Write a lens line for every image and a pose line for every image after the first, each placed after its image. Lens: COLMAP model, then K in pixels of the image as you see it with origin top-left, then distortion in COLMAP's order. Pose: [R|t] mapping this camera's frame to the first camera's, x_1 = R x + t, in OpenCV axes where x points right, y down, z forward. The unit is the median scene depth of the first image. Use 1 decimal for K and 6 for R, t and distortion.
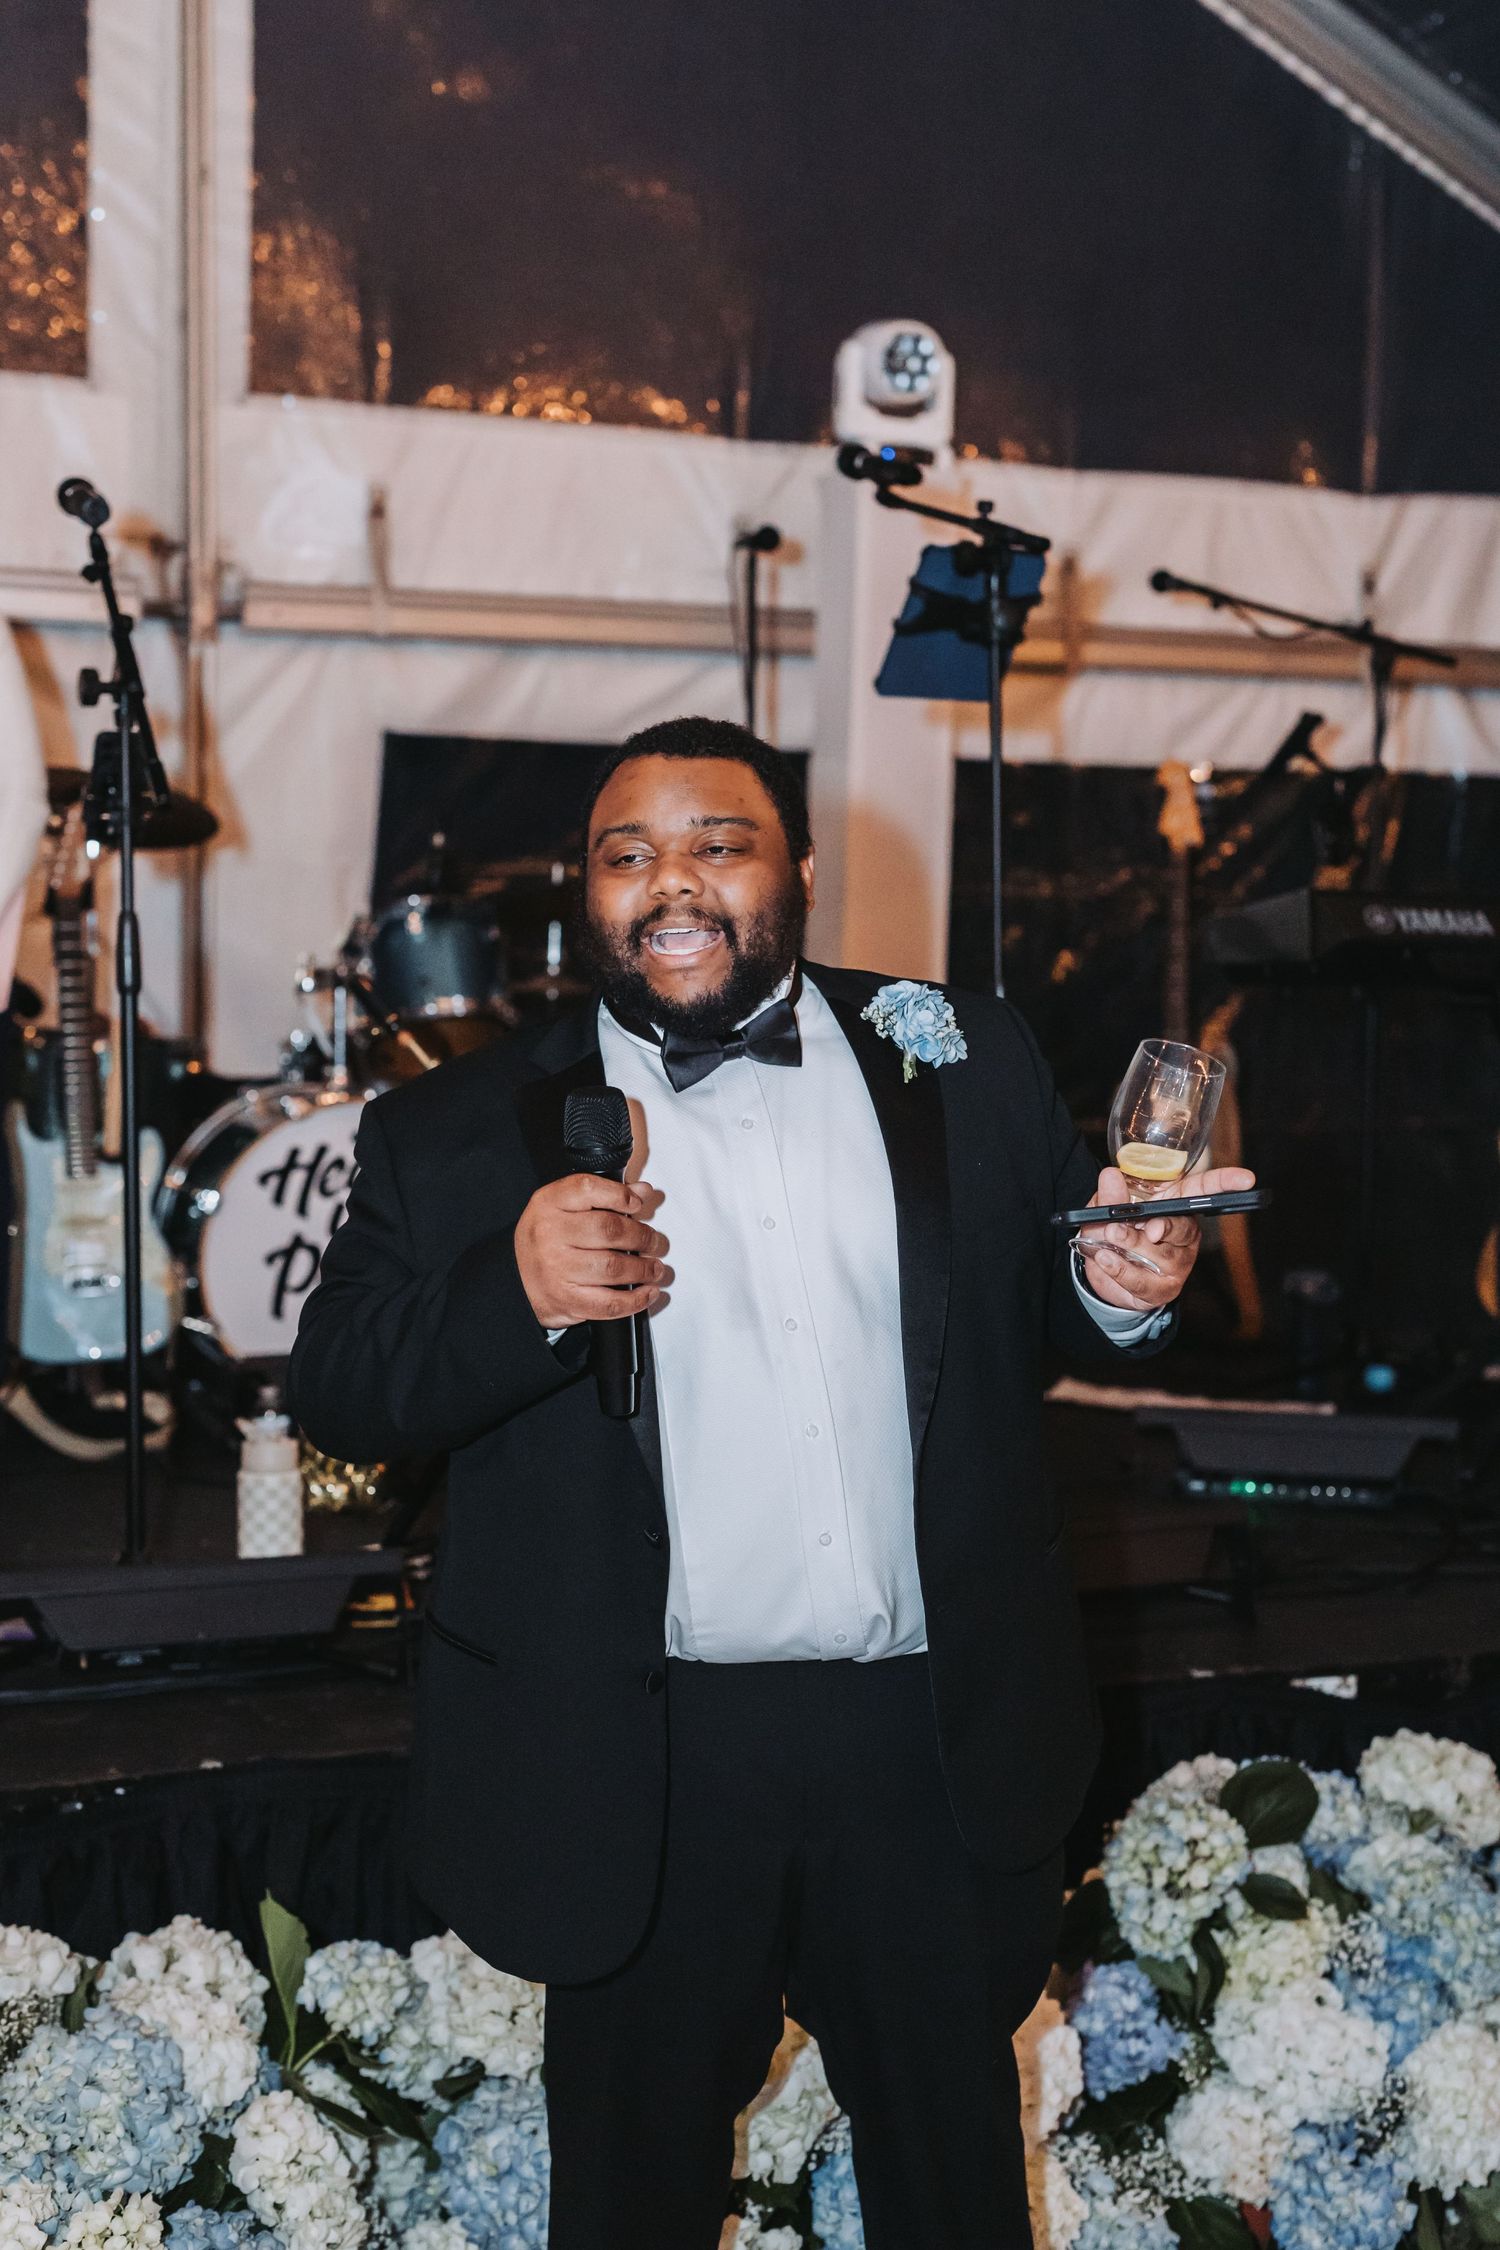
lens RADIAL K [[3193.0, 0, 798.3], [0, 3193.0, 1106.7], [0, 0, 1]] dist [0.007120, 0.000000]
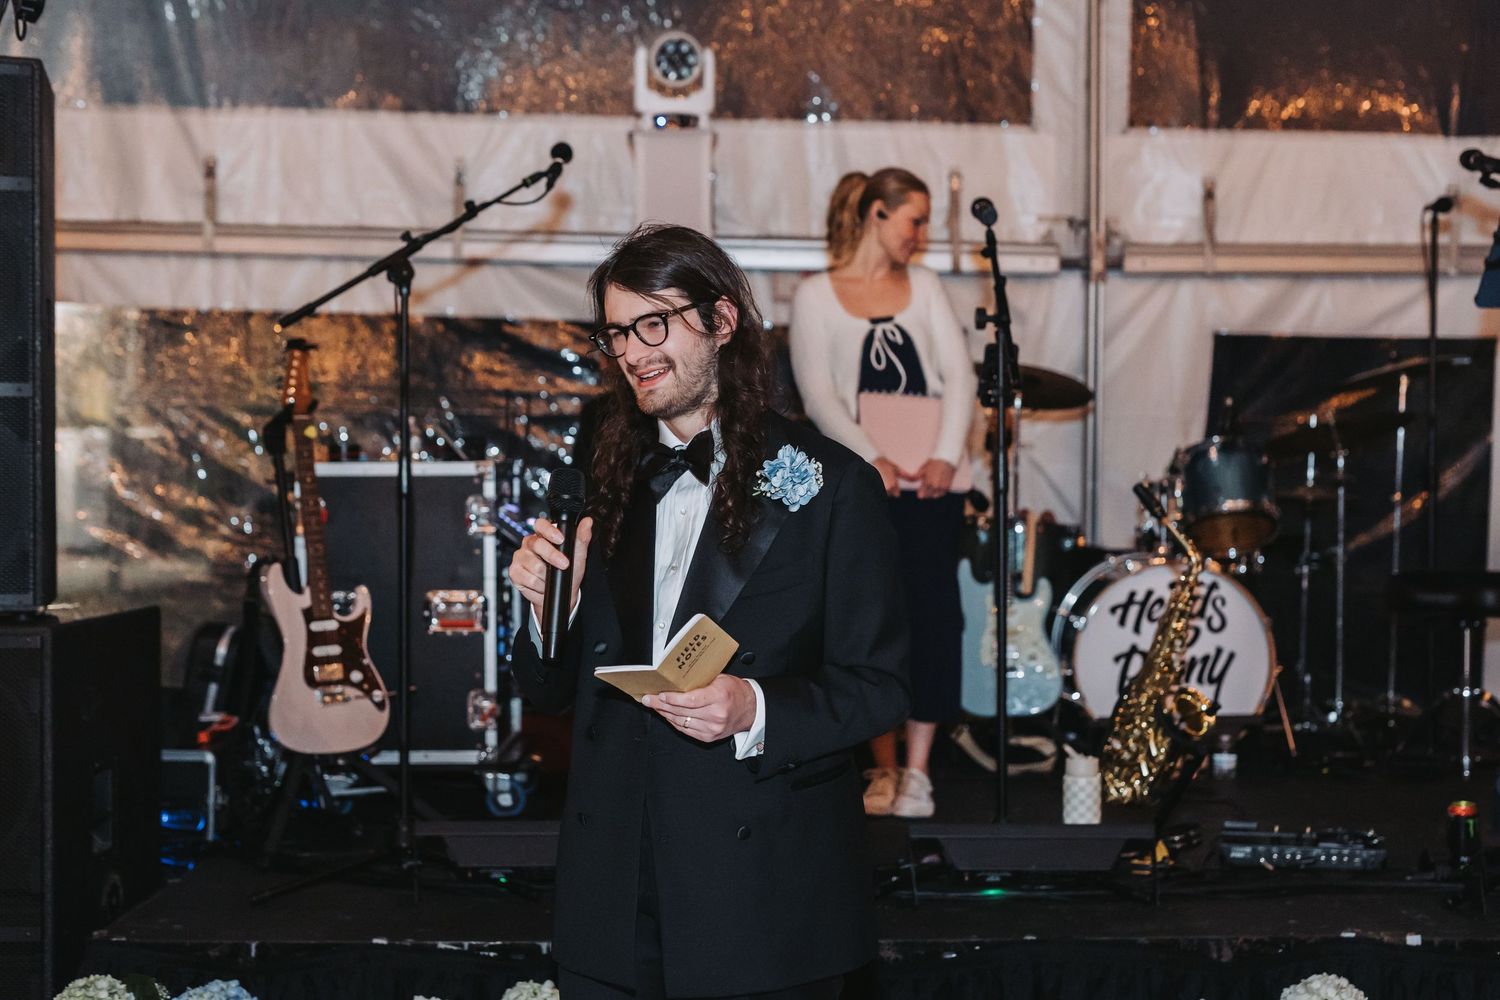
lens RADIAL K [[2128.6, 0, 759.0], [0, 2128.6, 499.9], [0, 0, 1]] dist [0.007120, 0.000000]
pose [[0.931303, 0.002698, -0.364234, 0.060611], [-0.016173, 0.999293, -0.033950, 0.006225], [0.363885, 0.037509, 0.930688, -0.083777]]
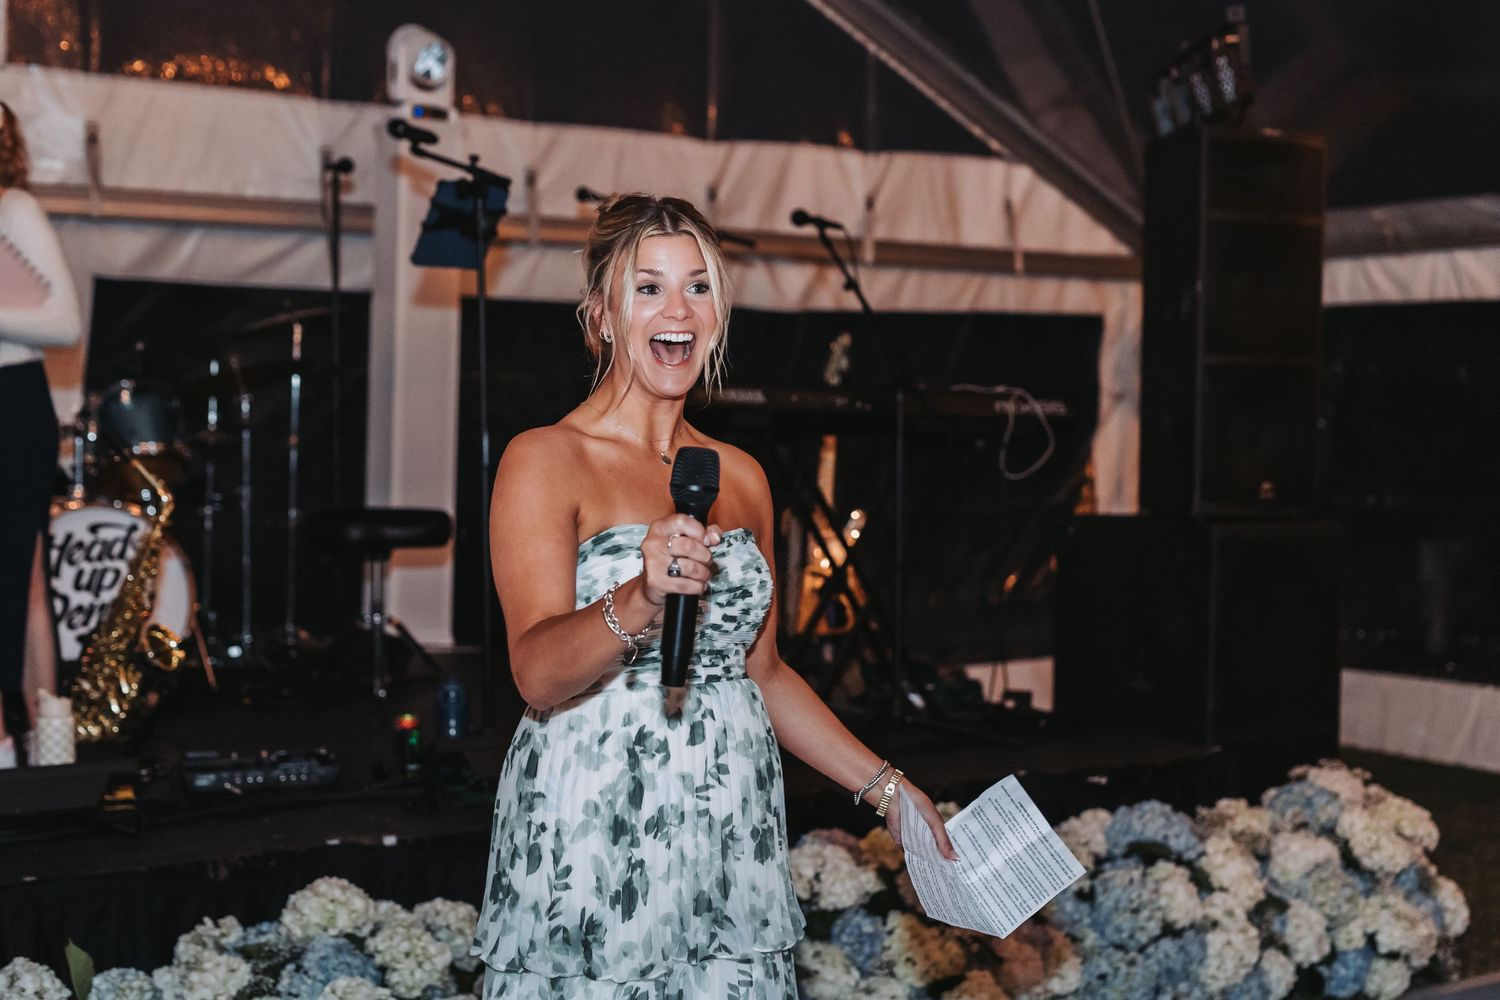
lens RADIAL K [[2128.6, 0, 753.3], [0, 2128.6, 502.3], [0, 0, 1]] dist [0.007120, 0.000000]
pose [[0.983364, -0.008562, 0.181444, -0.003226], [0.010450, 0.999901, -0.009449, 0.009982], [-0.181345, 0.011188, 0.983356, -0.129992]]
